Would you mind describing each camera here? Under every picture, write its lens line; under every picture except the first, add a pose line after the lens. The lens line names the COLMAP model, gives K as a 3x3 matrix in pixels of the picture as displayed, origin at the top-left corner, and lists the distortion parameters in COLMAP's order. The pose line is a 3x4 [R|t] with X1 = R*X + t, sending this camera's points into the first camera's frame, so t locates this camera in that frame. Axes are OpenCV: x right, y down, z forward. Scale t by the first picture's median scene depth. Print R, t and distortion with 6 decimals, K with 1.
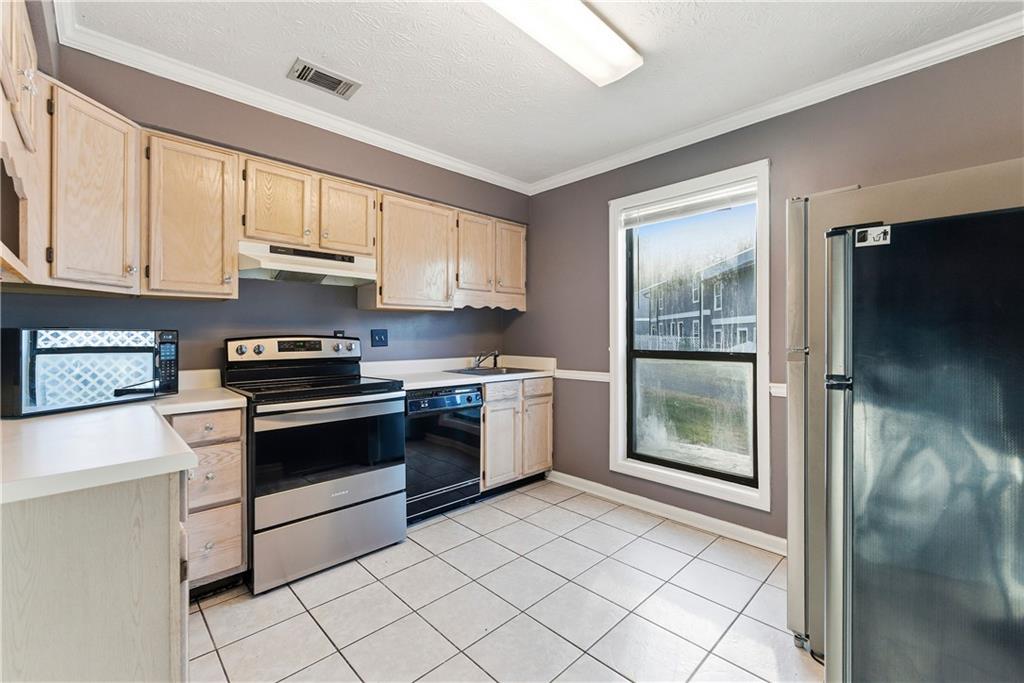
lens RADIAL K [[421.9, 0, 516.5], [0, 421.9, 335.7], [0, 0, 1]] dist [0.001760, -0.000099]
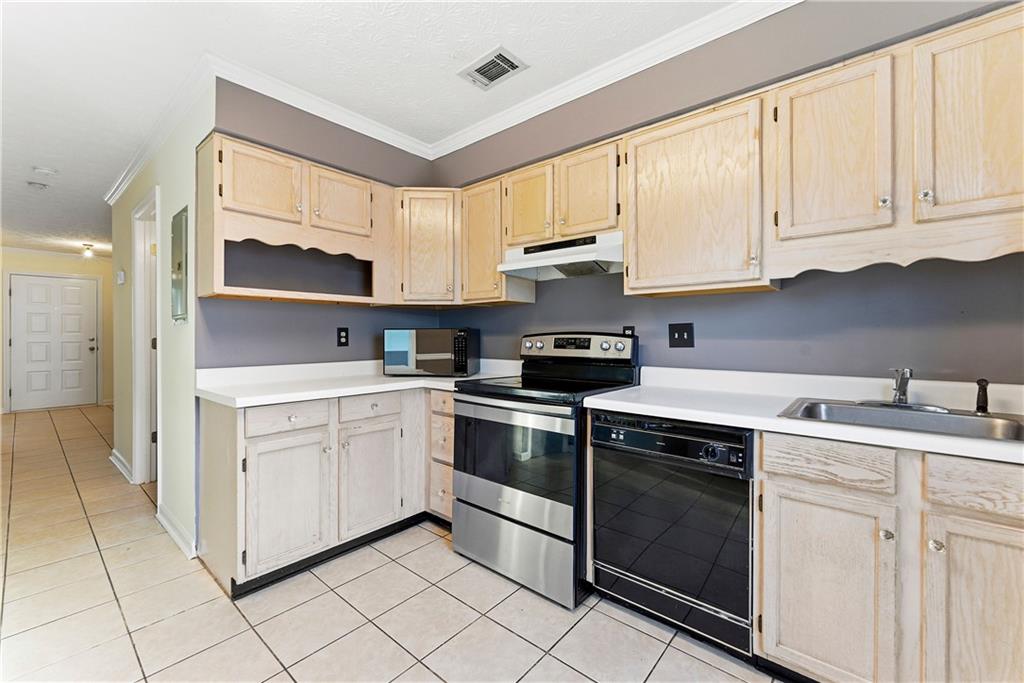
lens RADIAL K [[421.9, 0, 520.2], [0, 421.9, 337.6], [0, 0, 1]] dist [0.001760, -0.000099]
pose [[0.100820, 0.003469, -0.994899, 0.411962], [-0.002560, 0.999992, 0.003228, 0.008280], [0.994901, 0.002221, 0.100828, 0.762534]]
